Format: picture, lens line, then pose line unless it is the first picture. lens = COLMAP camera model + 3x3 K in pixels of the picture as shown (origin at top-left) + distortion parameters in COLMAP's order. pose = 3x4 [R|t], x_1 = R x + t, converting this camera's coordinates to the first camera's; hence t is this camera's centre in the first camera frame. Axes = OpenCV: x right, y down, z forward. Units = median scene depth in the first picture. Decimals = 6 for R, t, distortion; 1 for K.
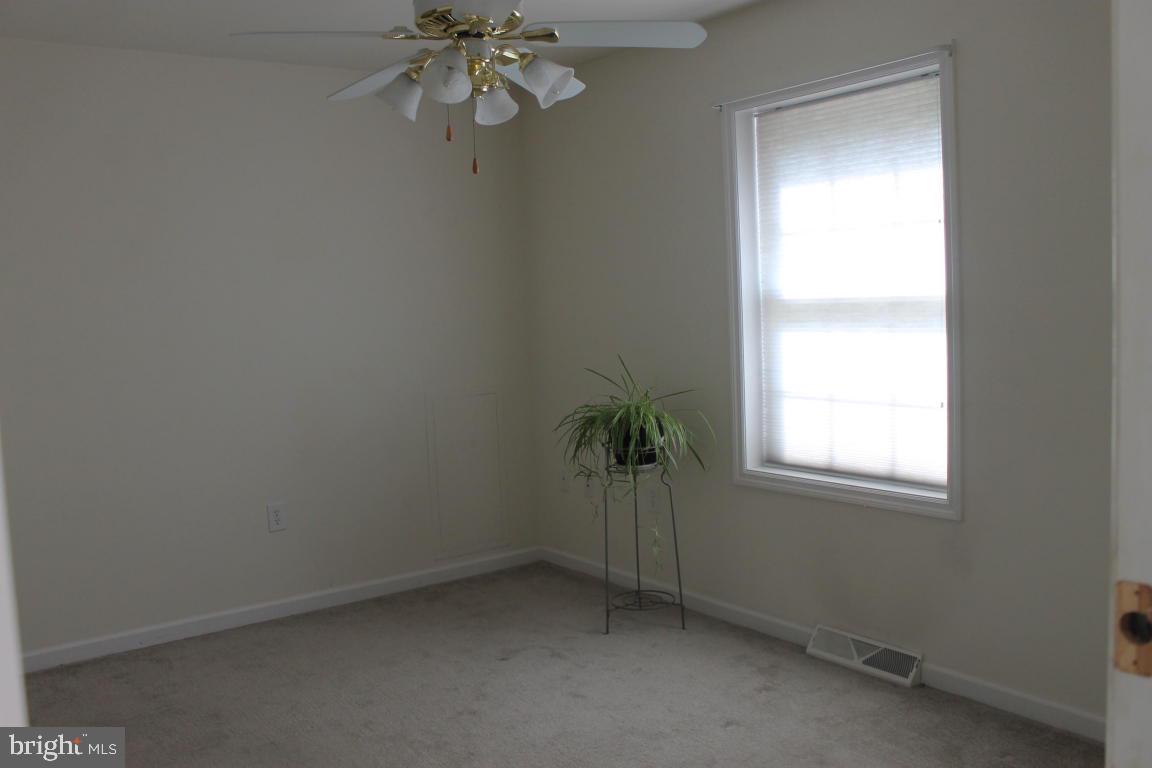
lens RADIAL K [[994.8, 0, 576.0], [0, 994.8, 384.0], [0, 0, 1]] dist [-0.142720, 0.126793]
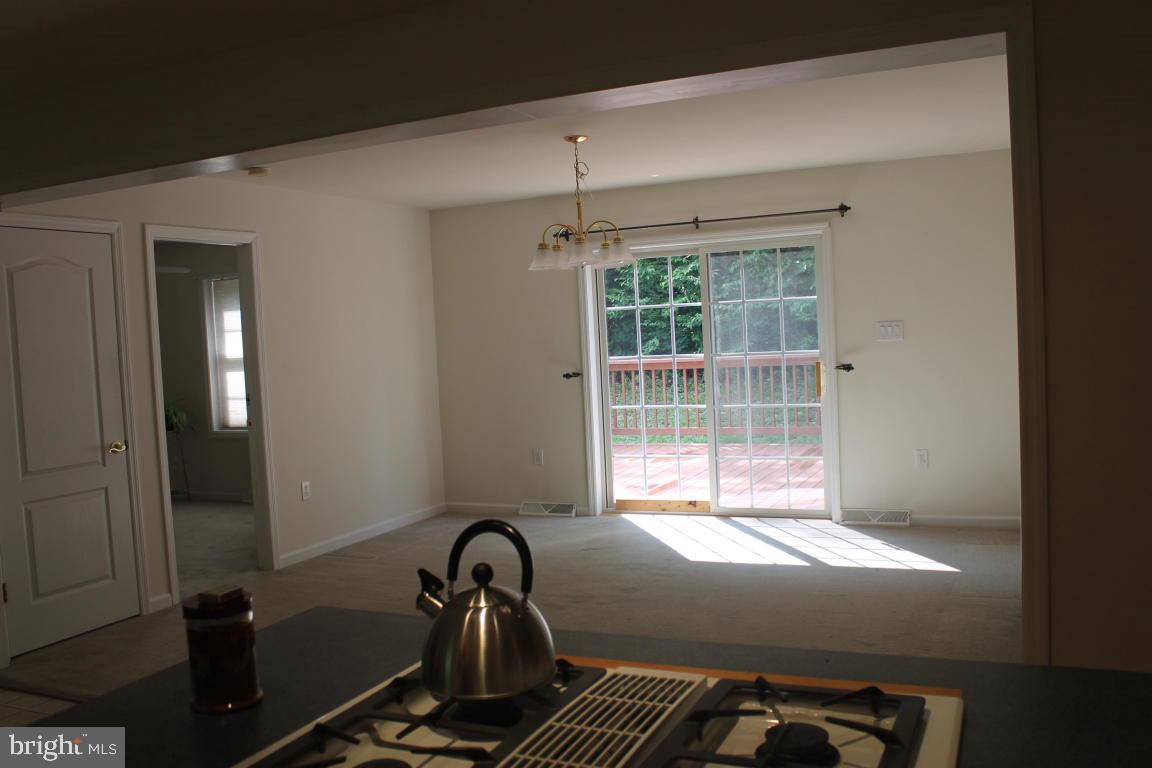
lens RADIAL K [[994.8, 0, 576.0], [0, 994.8, 384.0], [0, 0, 1]] dist [-0.142720, 0.126793]
pose [[0.856619, -0.049010, 0.513617, -0.283538], [0.034891, 0.998702, 0.037105, -0.081023], [-0.514769, -0.013864, 0.857217, -1.454854]]
